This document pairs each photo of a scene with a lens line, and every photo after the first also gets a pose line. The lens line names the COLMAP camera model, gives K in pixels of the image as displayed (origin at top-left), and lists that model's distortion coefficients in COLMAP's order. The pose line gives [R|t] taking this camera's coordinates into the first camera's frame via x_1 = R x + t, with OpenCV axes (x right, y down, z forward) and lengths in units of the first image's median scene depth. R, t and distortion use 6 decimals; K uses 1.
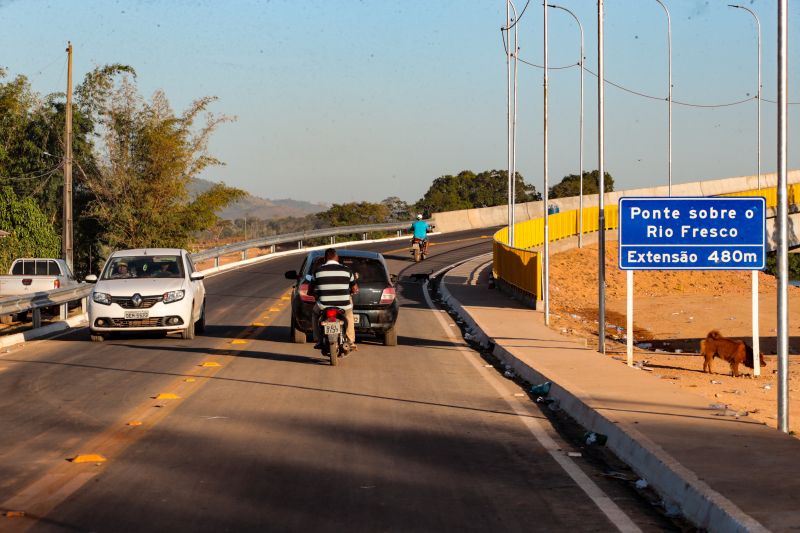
lens RADIAL K [[2686.3, 0, 393.0], [0, 2686.3, 270.0], [0, 0, 1]] dist [0.126981, 0.000000]
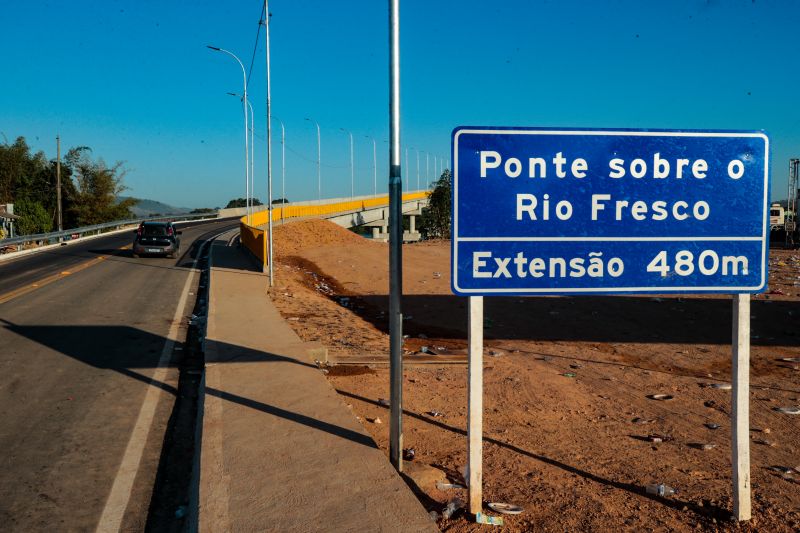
lens RADIAL K [[741.9, 0, 400.6], [0, 741.9, 268.0], [0, 0, 1]] dist [0.041867, 0.000000]
pose [[0.972529, -0.011892, 0.232477, 0.043167], [-0.000208, 0.998649, 0.051955, -0.009610], [-0.232781, -0.050576, 0.971213, 0.795109]]
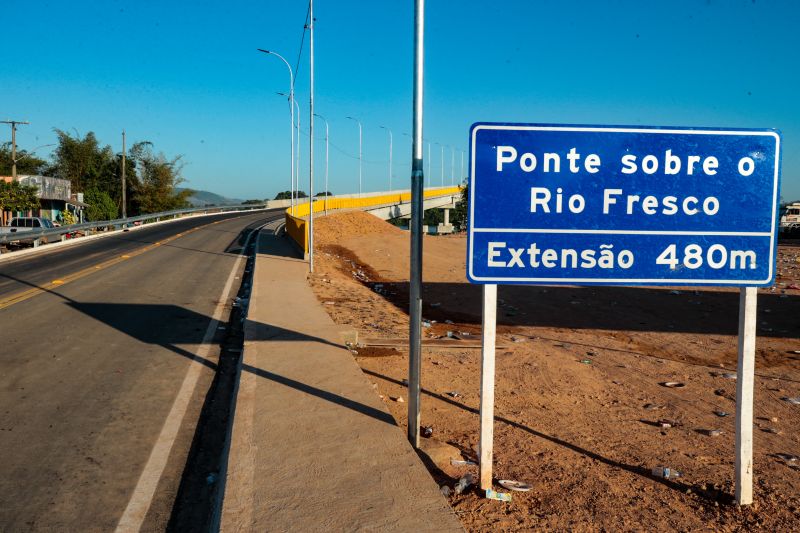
lens RADIAL K [[691.9, 0, 401.5], [0, 691.9, 268.2], [0, 0, 1]] dist [0.032212, 0.000456]
pose [[0.982778, 0.003188, 0.184763, 0.045969], [-0.015903, 0.997601, 0.067376, -0.009294], [-0.184105, -0.069154, 0.980471, 0.796005]]
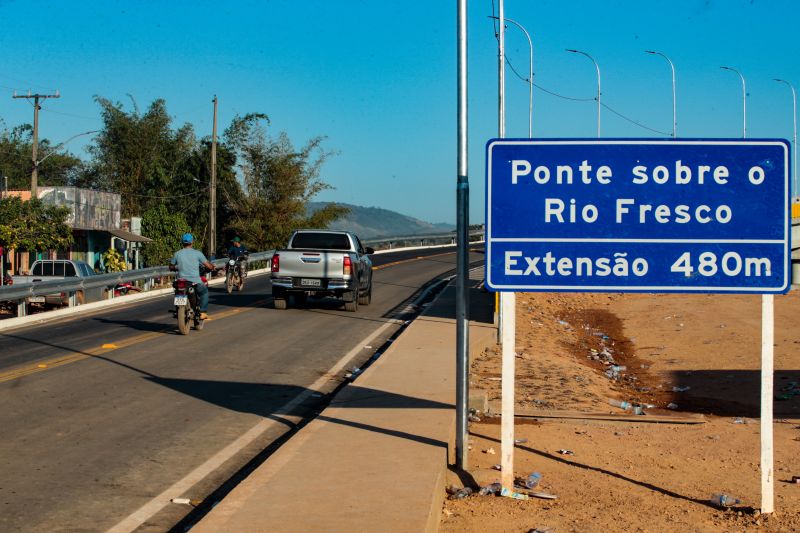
lens RADIAL K [[1593.2, 0, 402.5], [0, 1593.2, 264.4], [0, 0, 1]] dist [-0.335980, 0.000000]
pose [[0.997044, 0.006937, -0.076516, 0.081594], [-0.007098, 0.999973, -0.001844, -0.003703], [0.076501, 0.002381, 0.997067, 0.643456]]
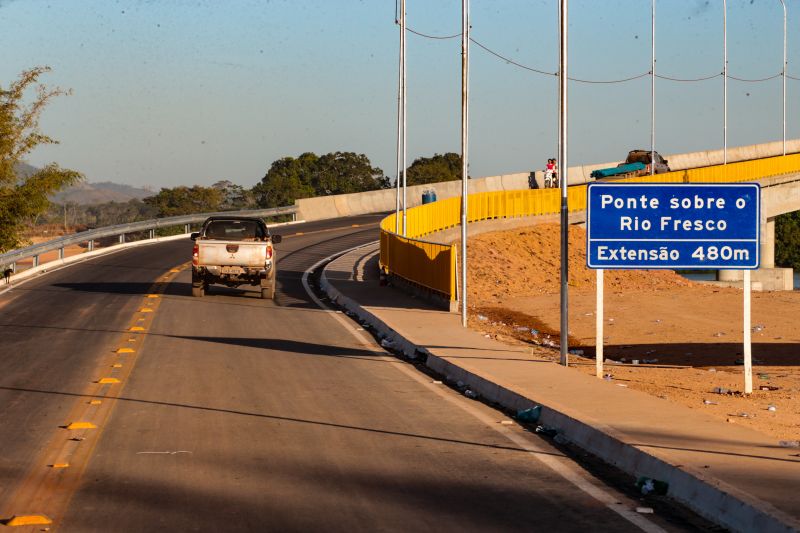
lens RADIAL K [[2891.7, 0, 401.1], [0, 2891.7, 272.1], [0, 0, 1]] dist [0.270552, 0.000000]
pose [[0.997906, 0.003409, 0.064596, -0.030201], [-0.003680, 0.999985, 0.004078, -0.002199], [-0.064581, -0.004307, 0.997903, 0.082019]]
